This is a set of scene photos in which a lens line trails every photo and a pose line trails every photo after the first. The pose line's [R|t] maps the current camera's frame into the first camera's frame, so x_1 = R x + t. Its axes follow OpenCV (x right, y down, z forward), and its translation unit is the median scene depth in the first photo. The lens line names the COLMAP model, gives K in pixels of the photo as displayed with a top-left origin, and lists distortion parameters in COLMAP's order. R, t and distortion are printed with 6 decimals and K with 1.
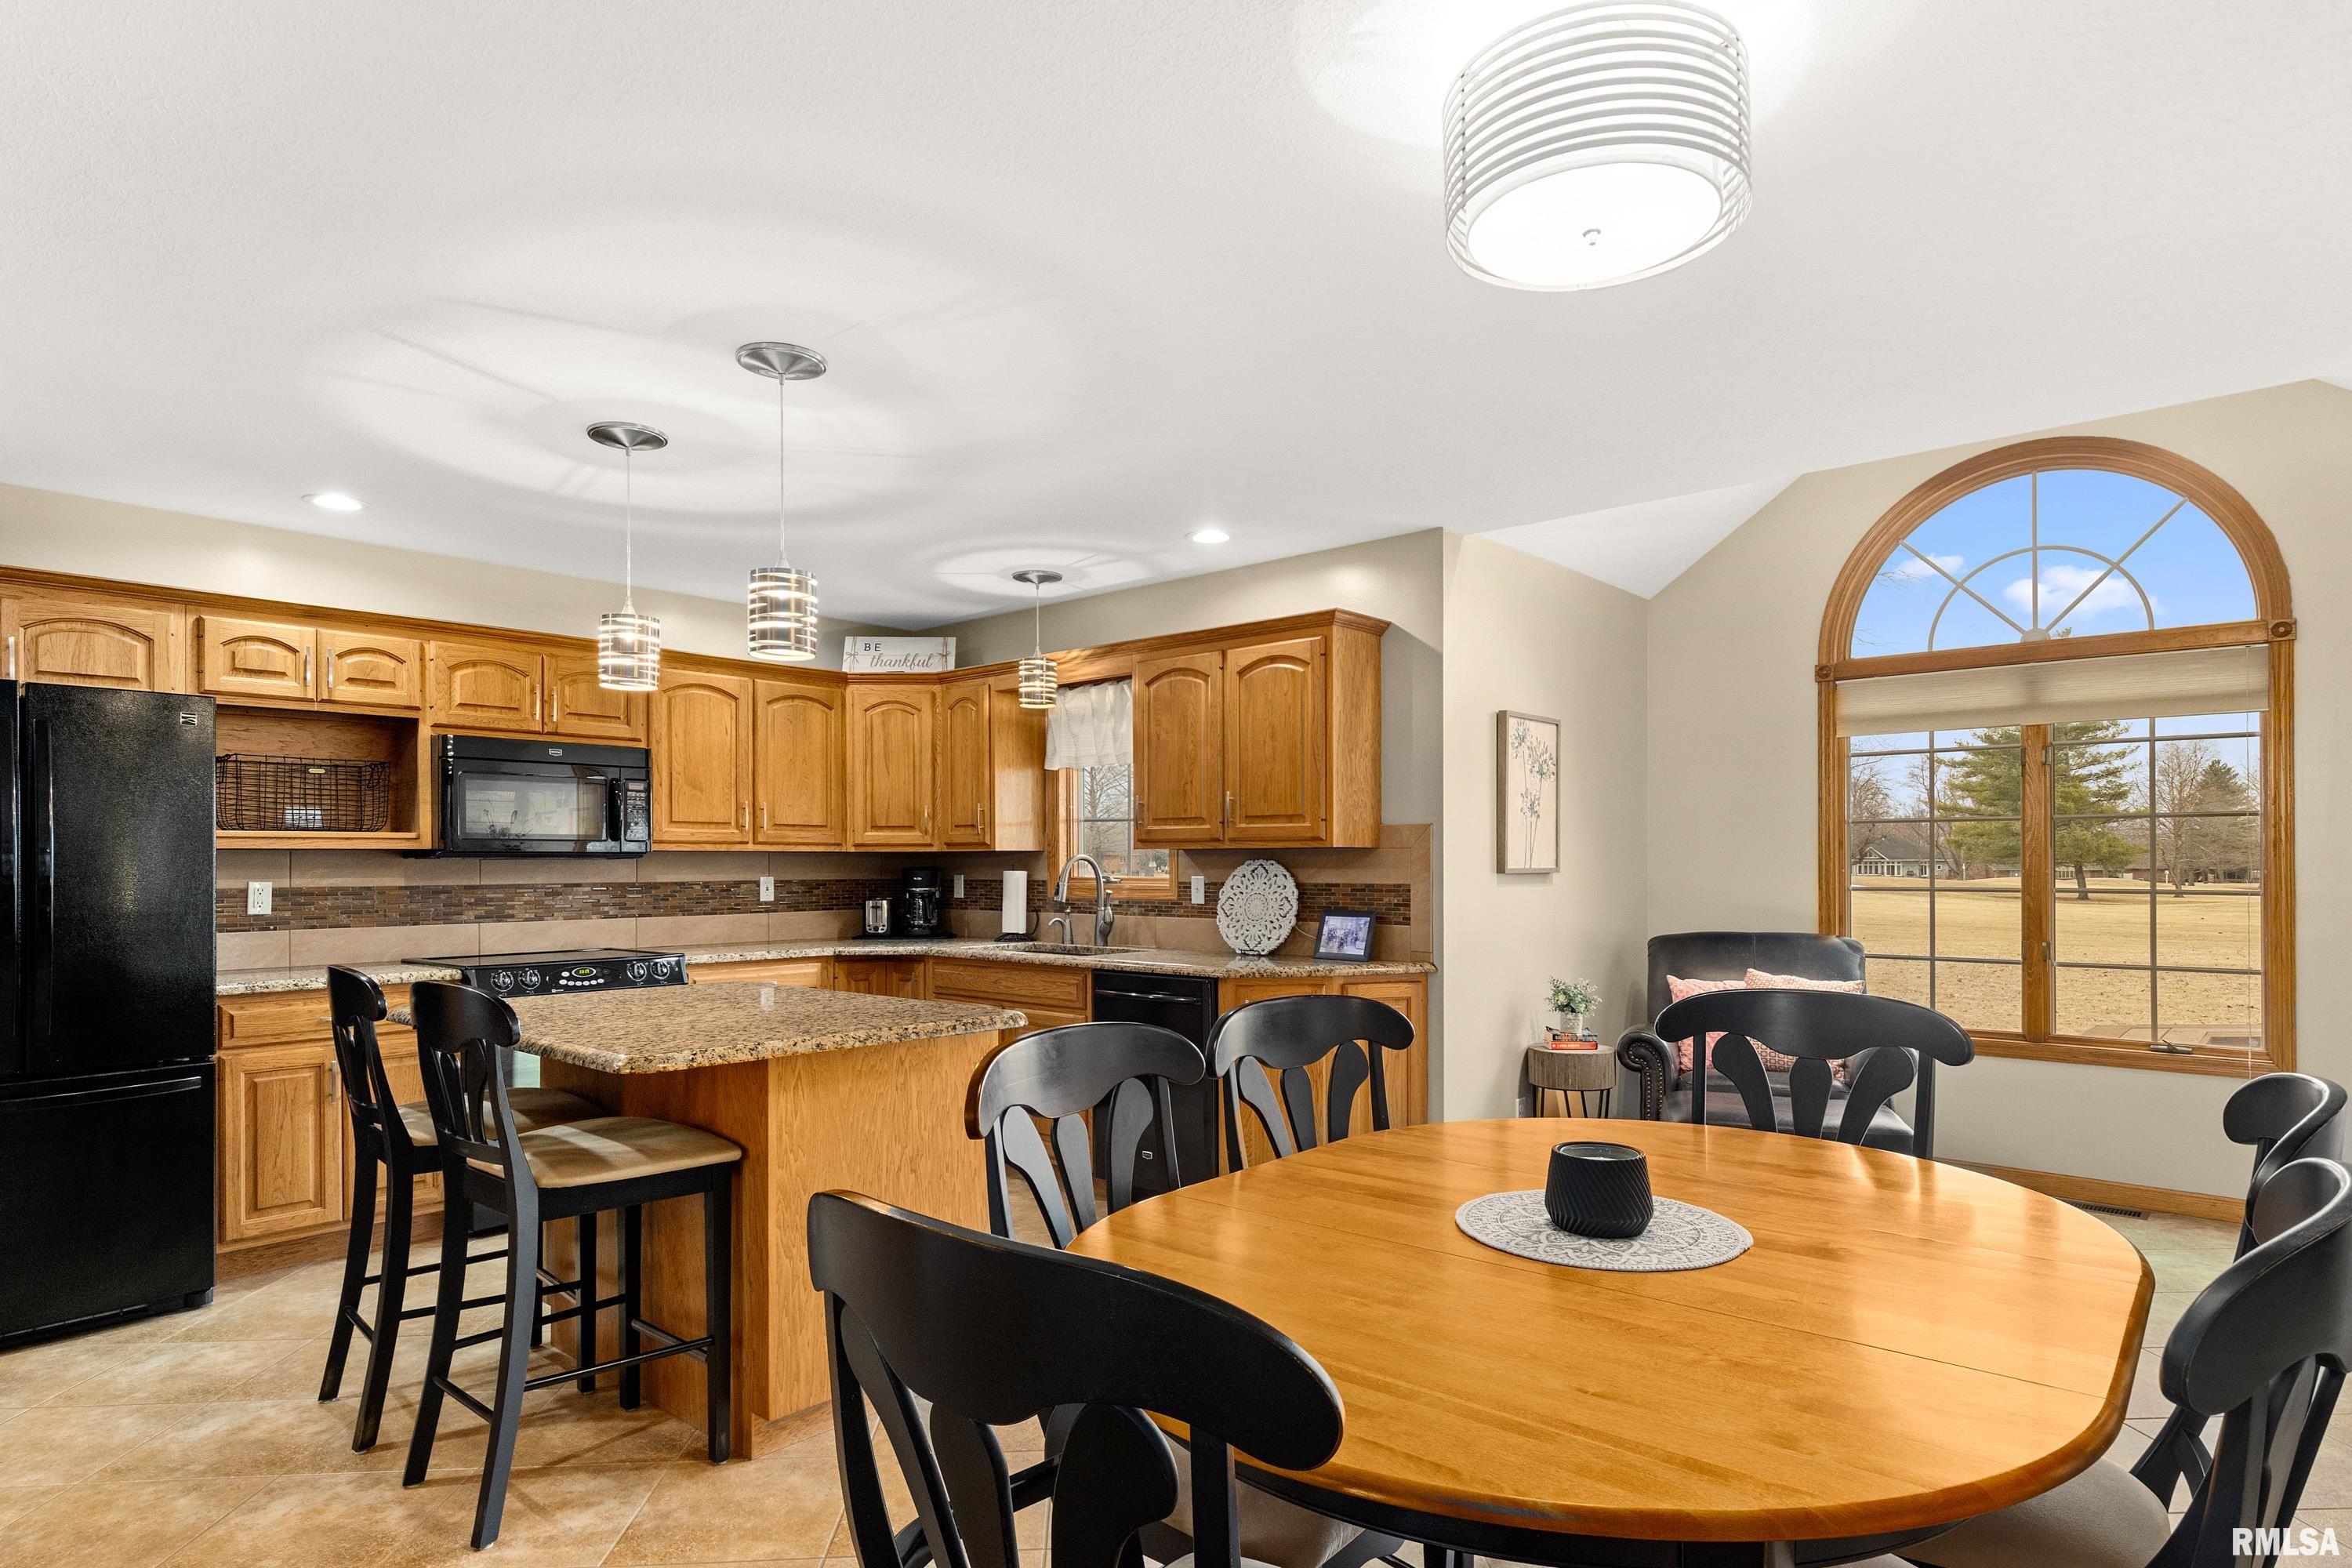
lens RADIAL K [[1263.4, 0, 1179.2], [0, 1263.4, 852.3], [0, 0, 1]] dist [-0.003011, -0.001115]
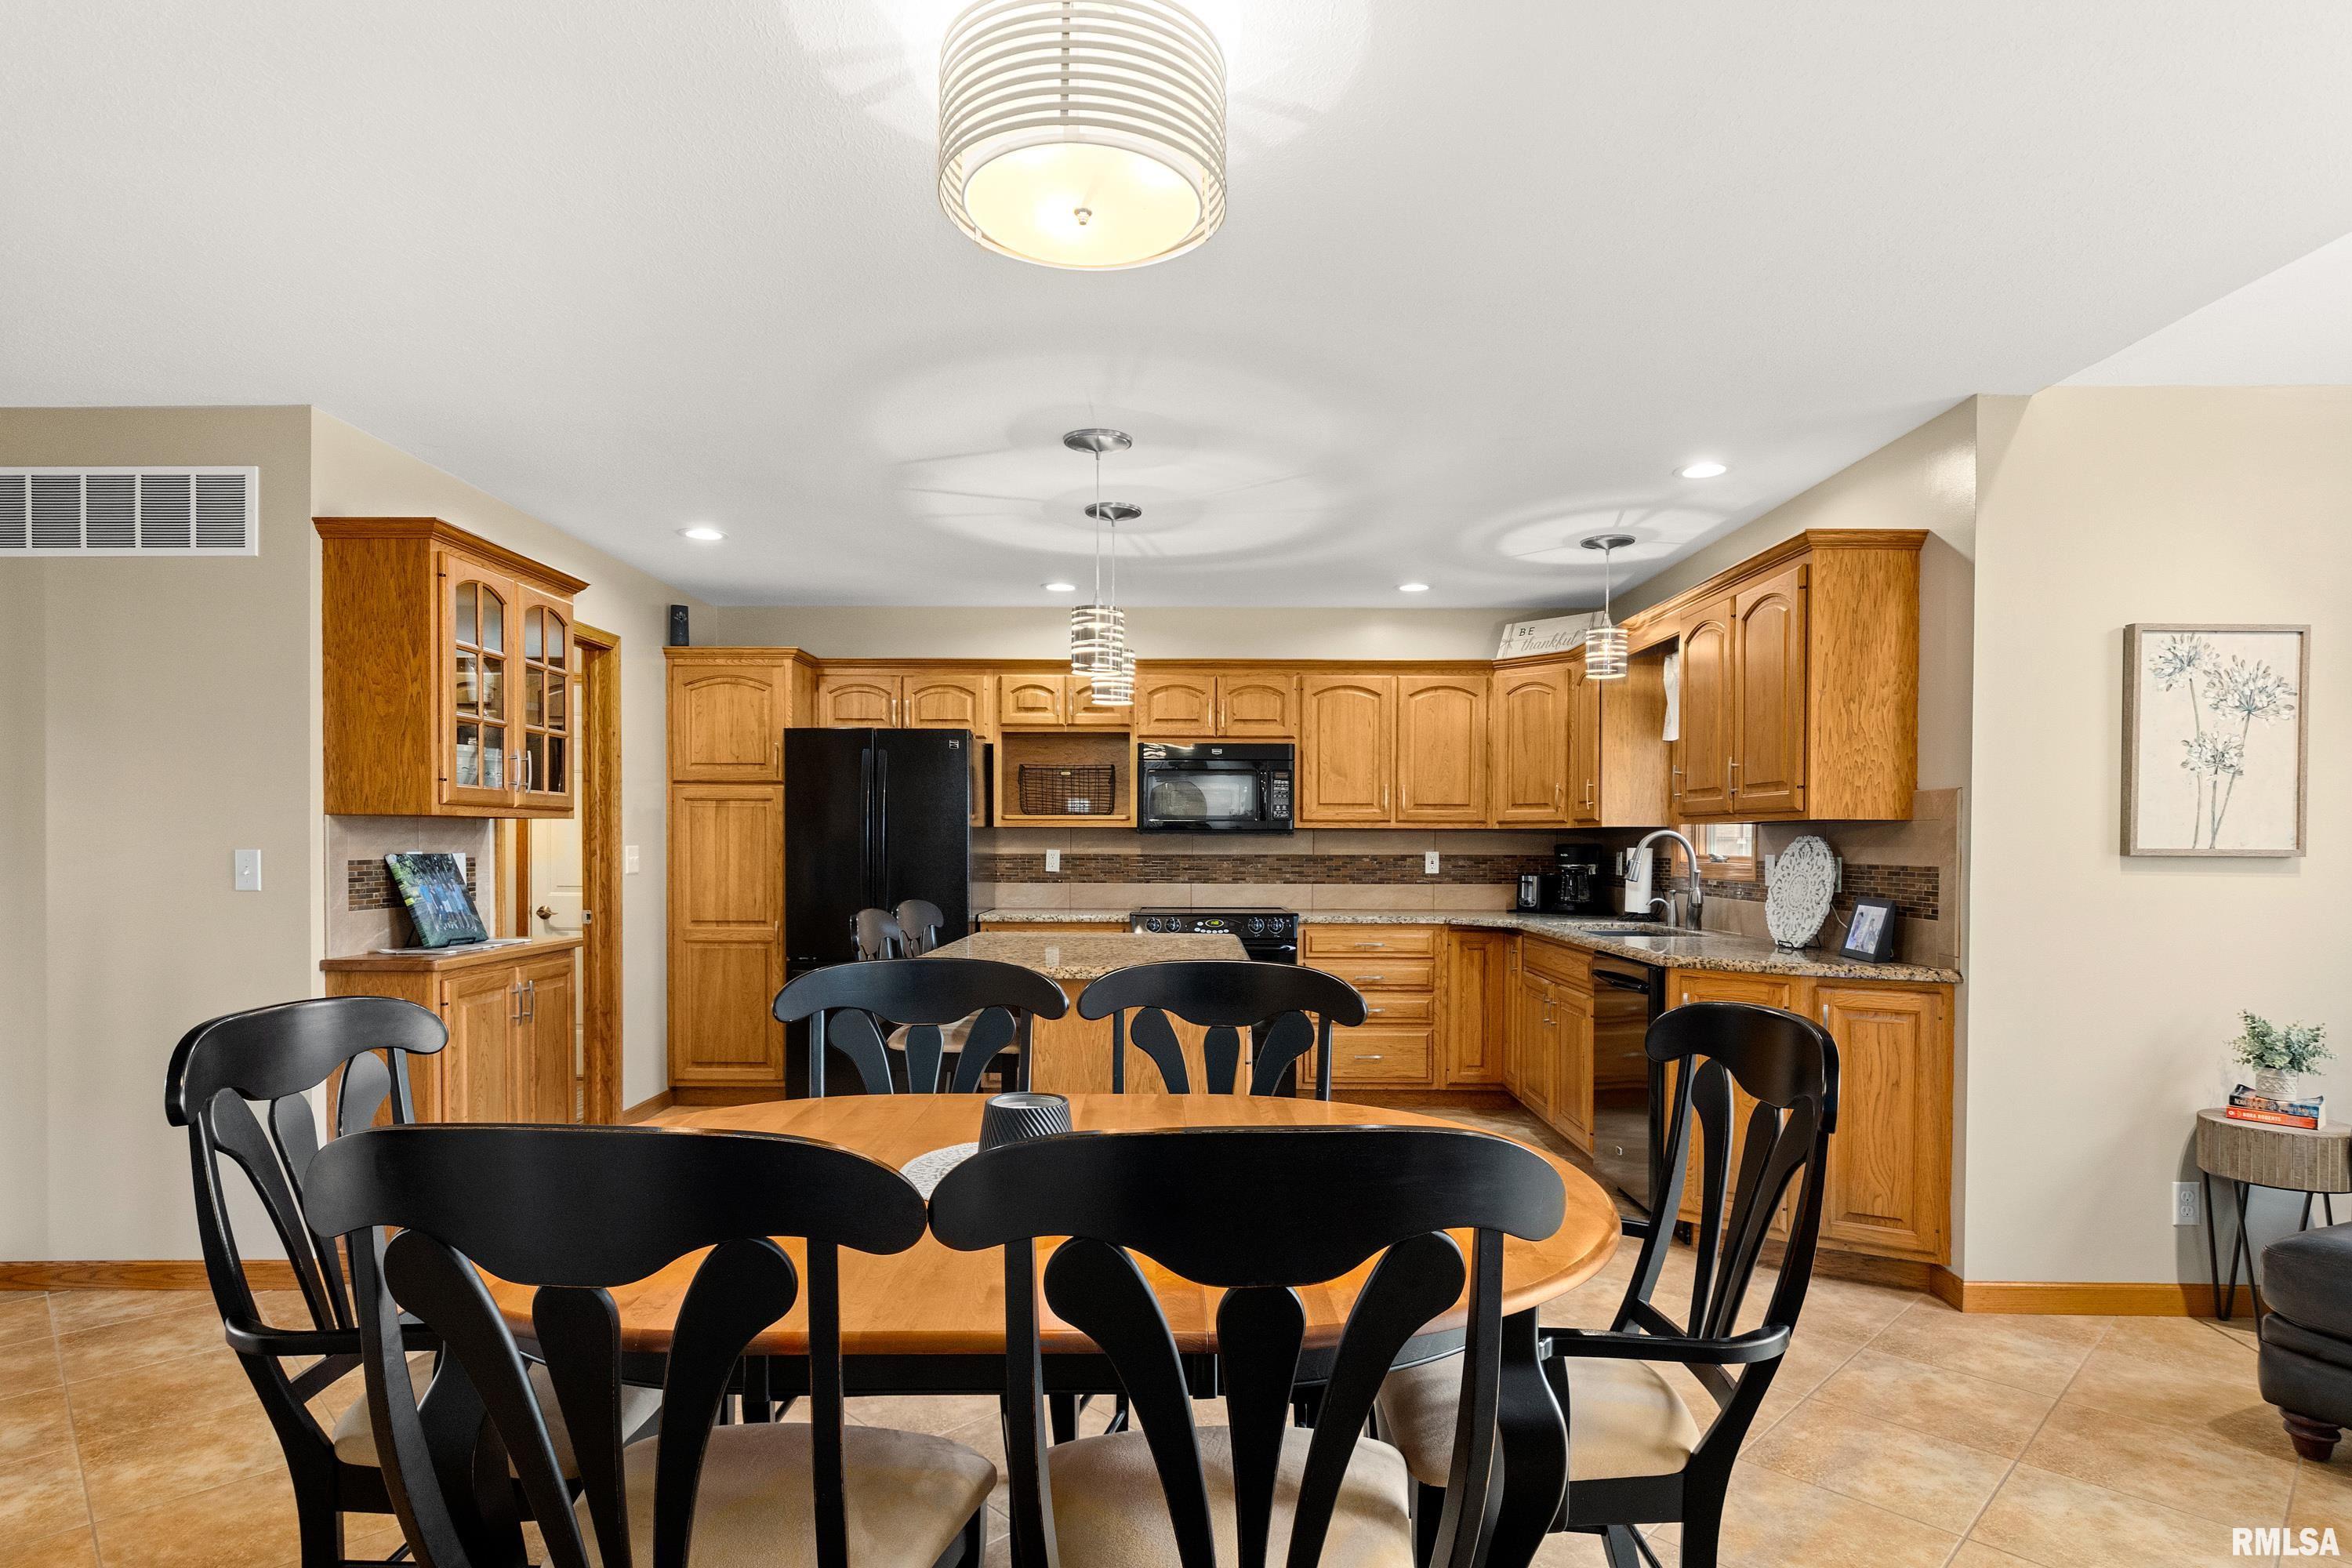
lens RADIAL K [[1237.6, 0, 1179.1], [0, 1237.6, 859.3], [0, 0, 1]] dist [0.003825, -0.000307]
pose [[0.657956, 0.015269, -0.752901, 0.420491], [0.000201, 0.999791, 0.020451, 0.004599], [0.753056, -0.013608, 0.657816, 0.140452]]
